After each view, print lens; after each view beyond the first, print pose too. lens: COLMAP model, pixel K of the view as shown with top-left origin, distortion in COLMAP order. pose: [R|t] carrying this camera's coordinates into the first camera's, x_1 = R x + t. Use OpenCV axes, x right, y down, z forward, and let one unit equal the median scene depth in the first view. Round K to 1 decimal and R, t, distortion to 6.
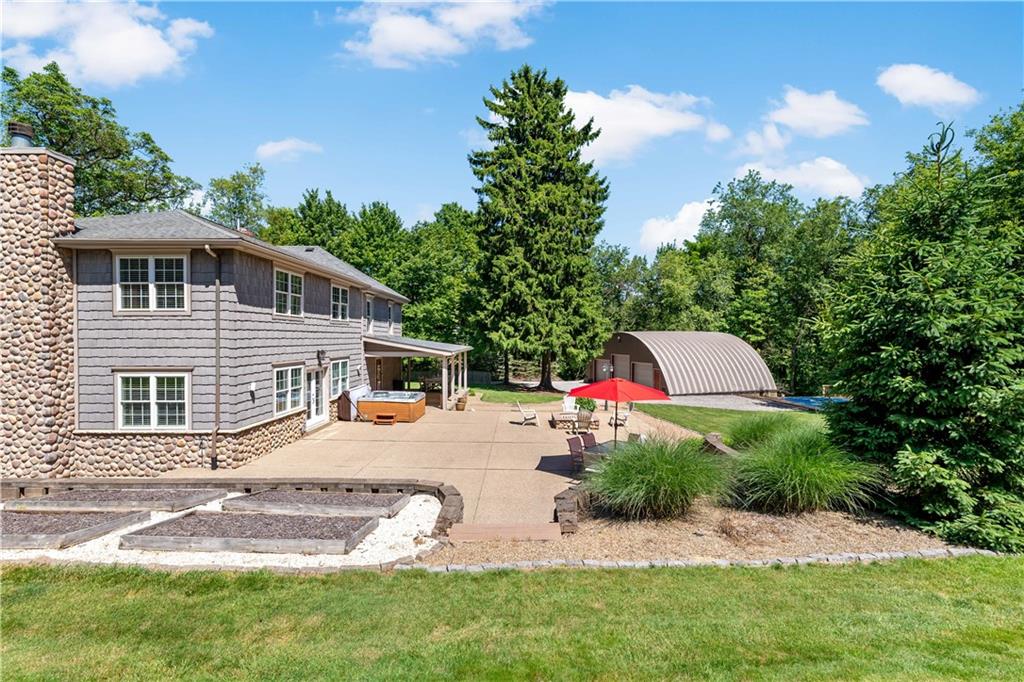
lens RADIAL K [[421.2, 0, 512.0], [0, 421.2, 341.0], [0, 0, 1]] dist [0.001801, 0.000126]
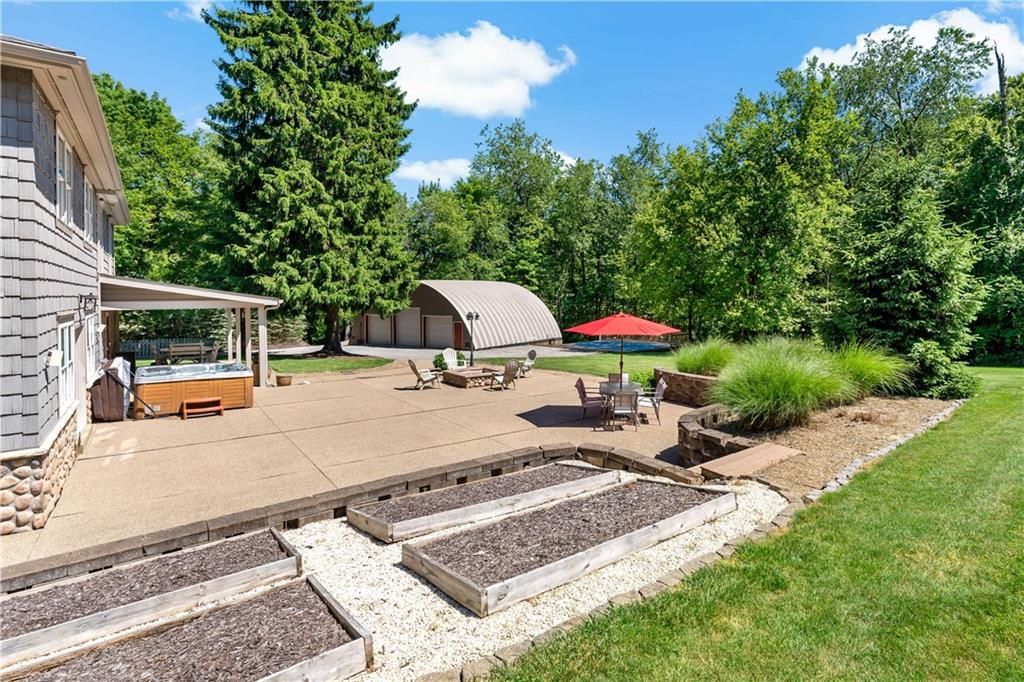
lens RADIAL K [[509.1, 0, 511.9], [0, 509.1, 294.5], [0, 0, 1]] dist [-0.000245, -0.000264]
pose [[0.799378, -0.004316, 0.600813, -0.226565], [0.009180, 0.999945, -0.005031, 0.017160], [-0.600758, 0.009536, 0.799374, 0.082823]]
